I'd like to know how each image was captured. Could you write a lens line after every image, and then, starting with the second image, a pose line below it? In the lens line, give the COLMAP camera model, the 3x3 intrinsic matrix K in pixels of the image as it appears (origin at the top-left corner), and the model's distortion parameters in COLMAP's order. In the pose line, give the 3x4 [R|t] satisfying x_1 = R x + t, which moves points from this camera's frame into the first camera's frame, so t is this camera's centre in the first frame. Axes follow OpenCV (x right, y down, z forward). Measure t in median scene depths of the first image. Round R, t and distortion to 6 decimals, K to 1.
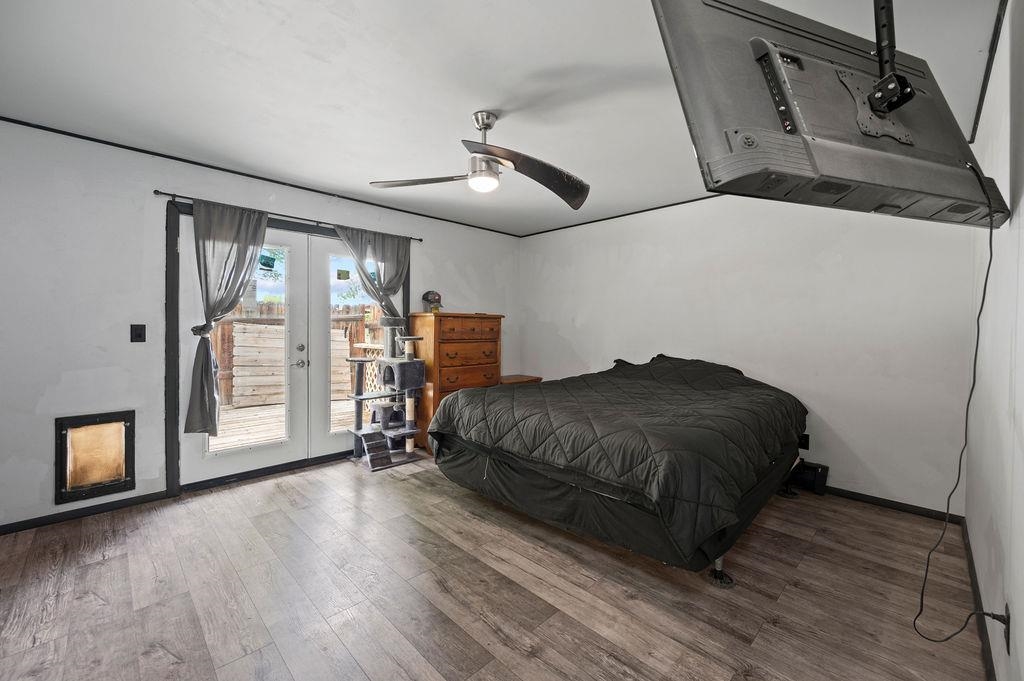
lens RADIAL K [[415.7, 0, 506.6], [0, 415.7, 334.2], [0, 0, 1]] dist [0.001428, -0.000975]
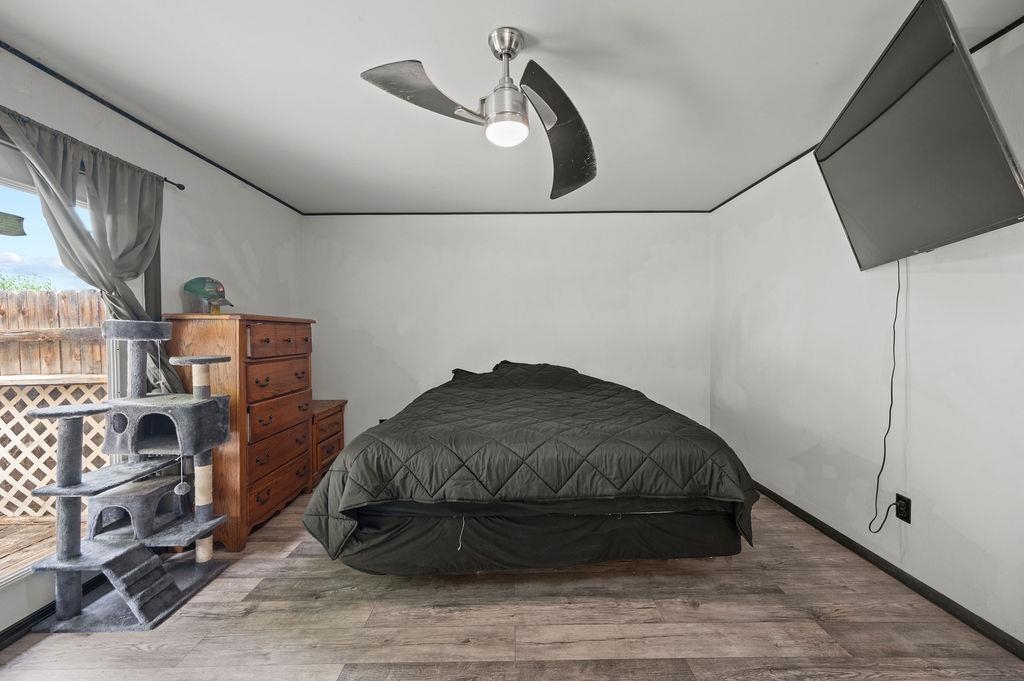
lens RADIAL K [[415.7, 0, 513.4], [0, 415.7, 340.7], [0, 0, 1]] dist [0.001428, -0.000975]
pose [[0.690293, -0.025223, 0.723090, -0.354882], [0.025857, 0.999614, 0.010184, -0.009832], [-0.723068, 0.011667, 0.690679, 0.314282]]
